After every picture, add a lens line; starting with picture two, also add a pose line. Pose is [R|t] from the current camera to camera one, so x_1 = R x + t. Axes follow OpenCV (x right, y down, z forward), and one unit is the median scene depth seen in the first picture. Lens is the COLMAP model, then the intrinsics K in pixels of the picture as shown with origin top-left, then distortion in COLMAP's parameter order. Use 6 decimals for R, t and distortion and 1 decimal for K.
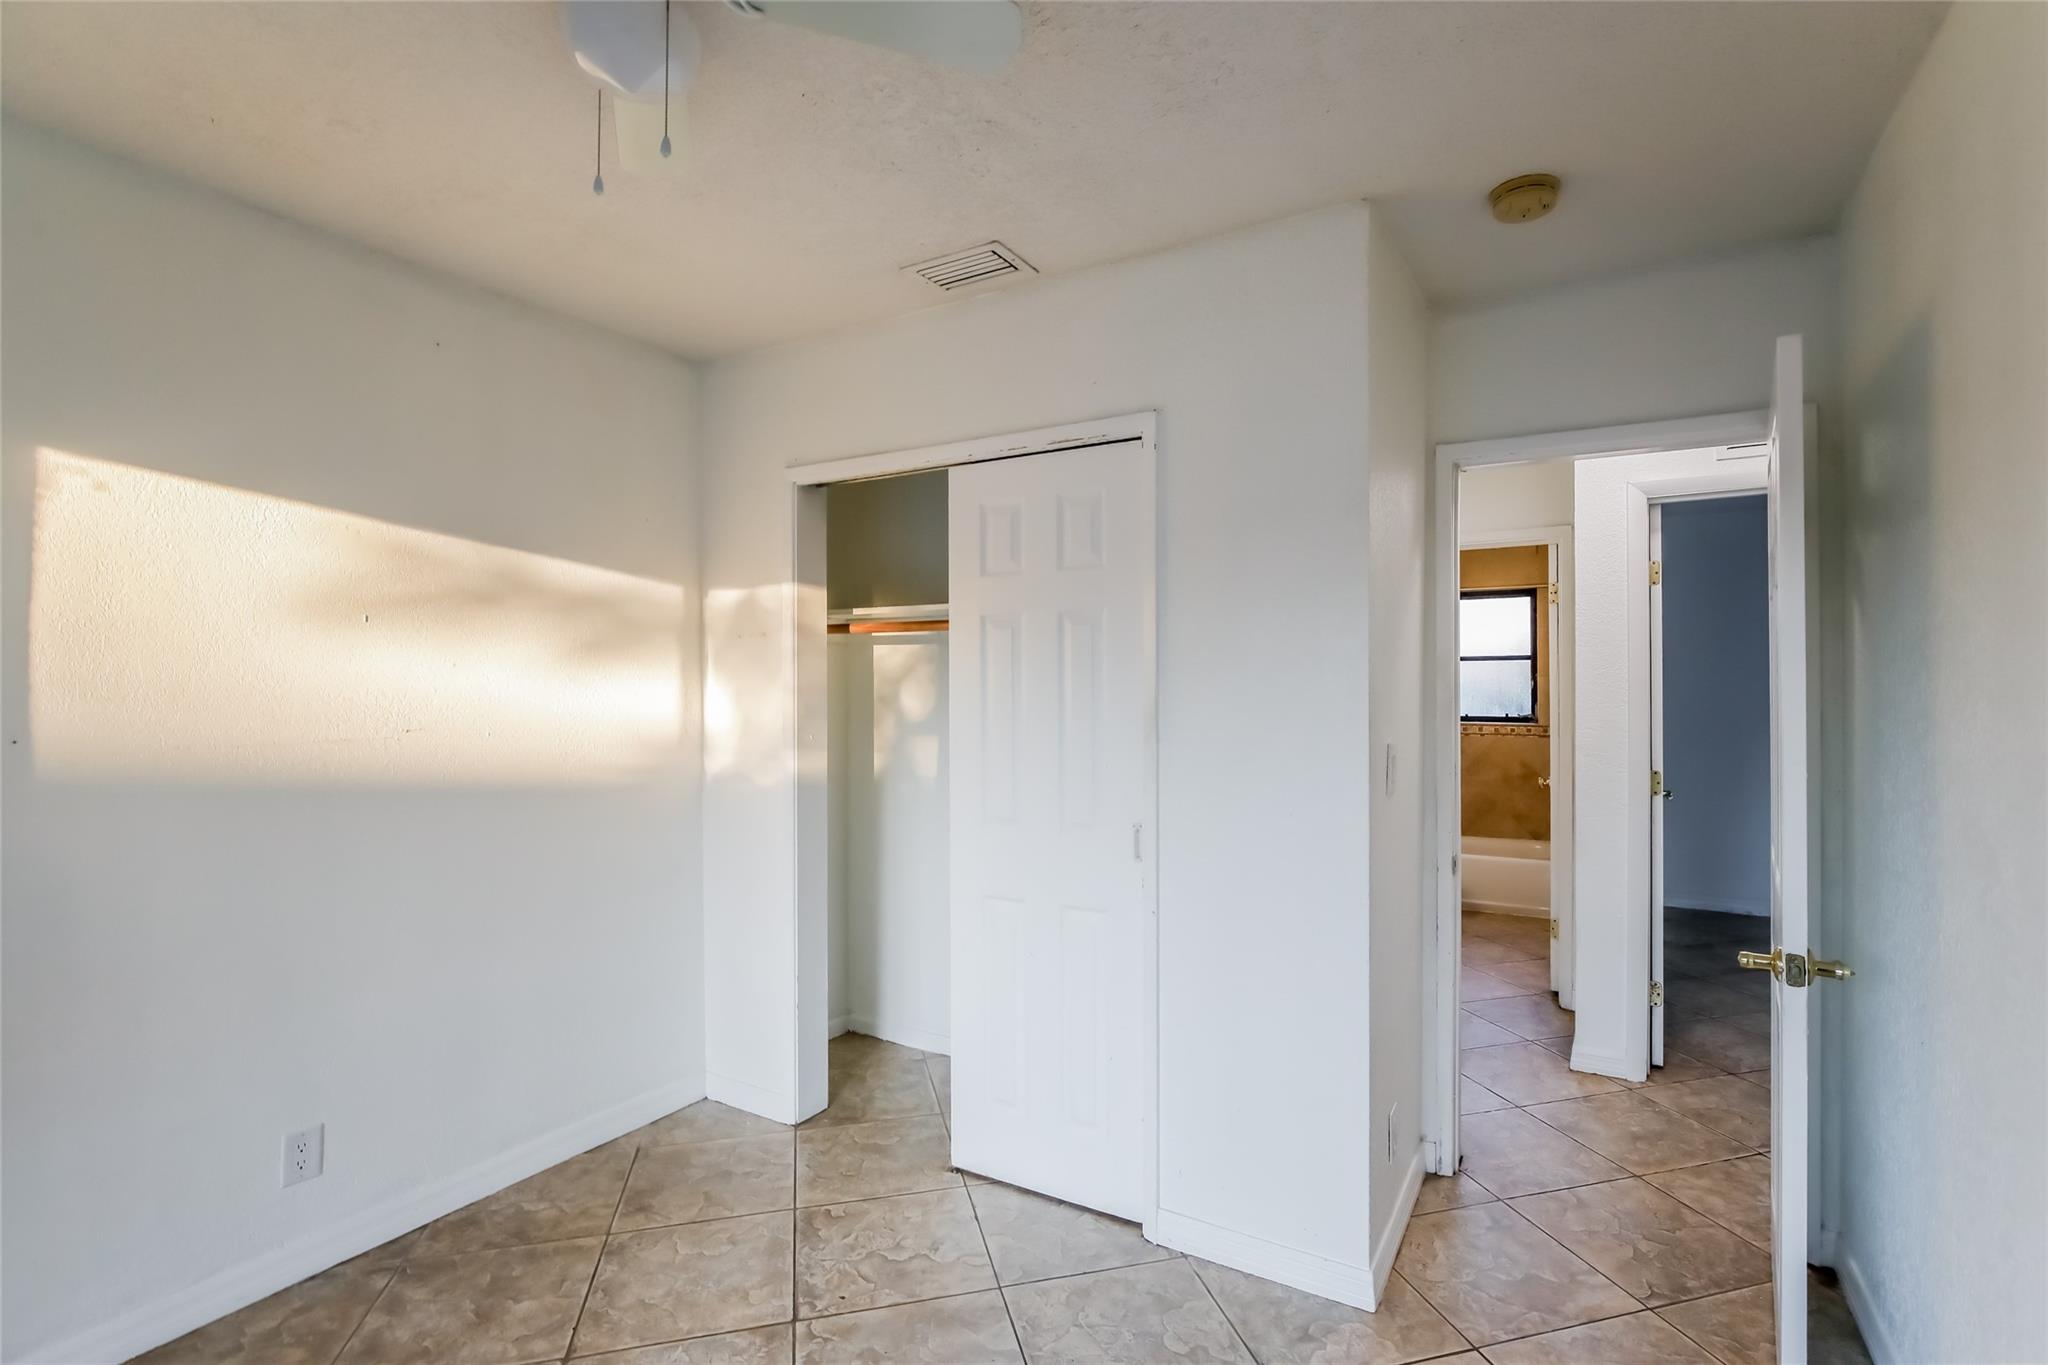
lens RADIAL K [[933.5, 0, 1040.3], [0, 933.5, 688.0], [0, 0, 1]] dist [-0.010980, 0.002293]
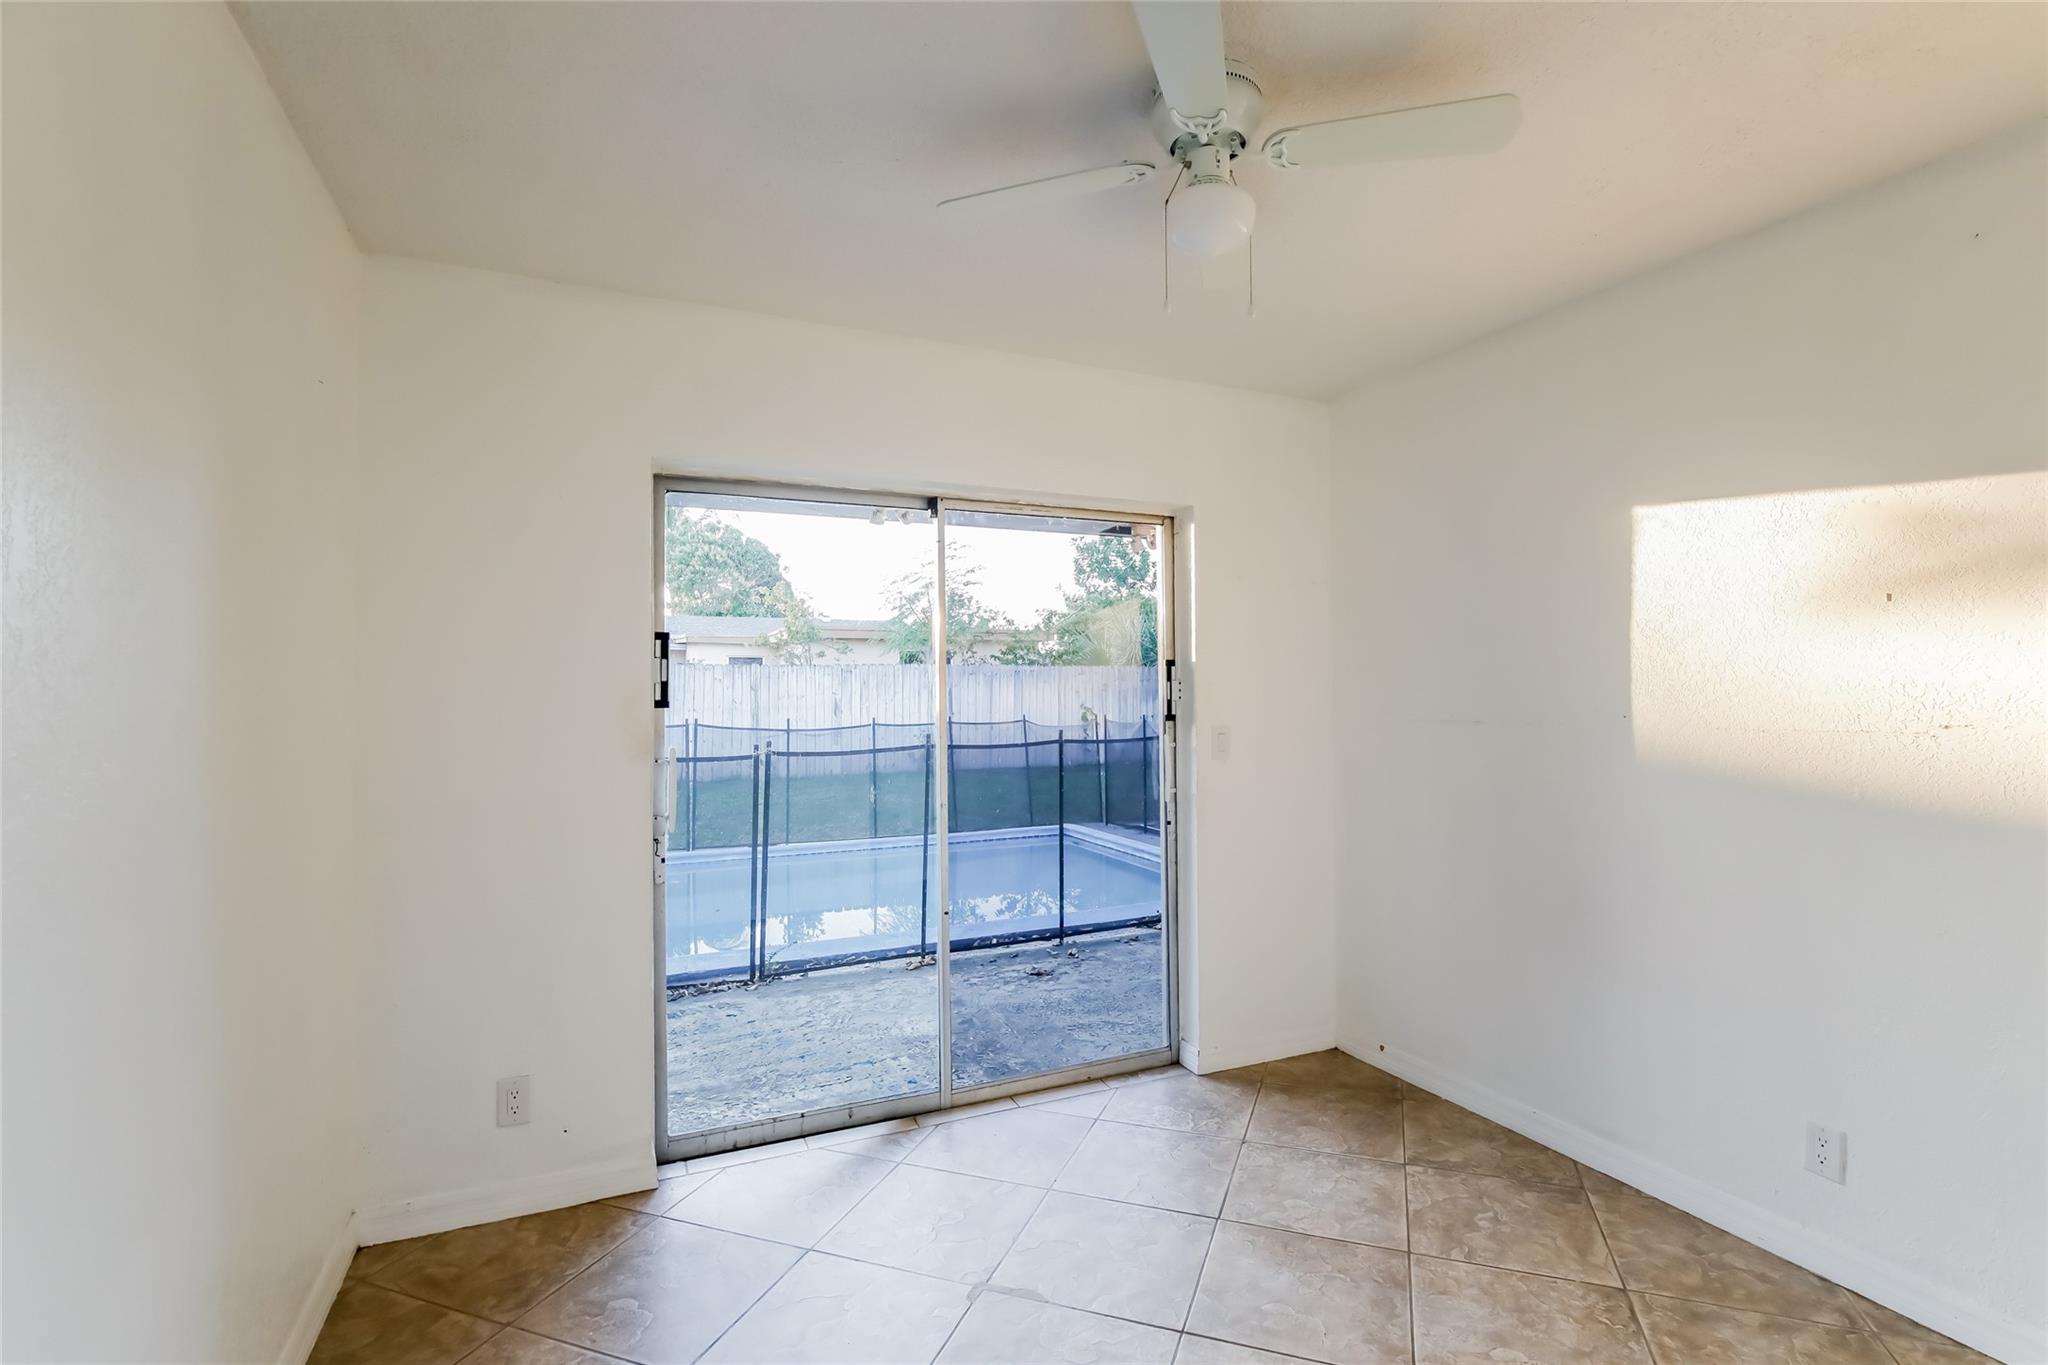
lens RADIAL K [[933.5, 0, 1034.0], [0, 933.5, 675.5], [0, 0, 1]] dist [-0.010980, 0.002293]
pose [[-0.555909, -0.006267, -0.831220, 0.518000], [0.007258, 0.999897, -0.012393, 0.005571], [0.831212, -0.012922, -0.555806, 0.901725]]
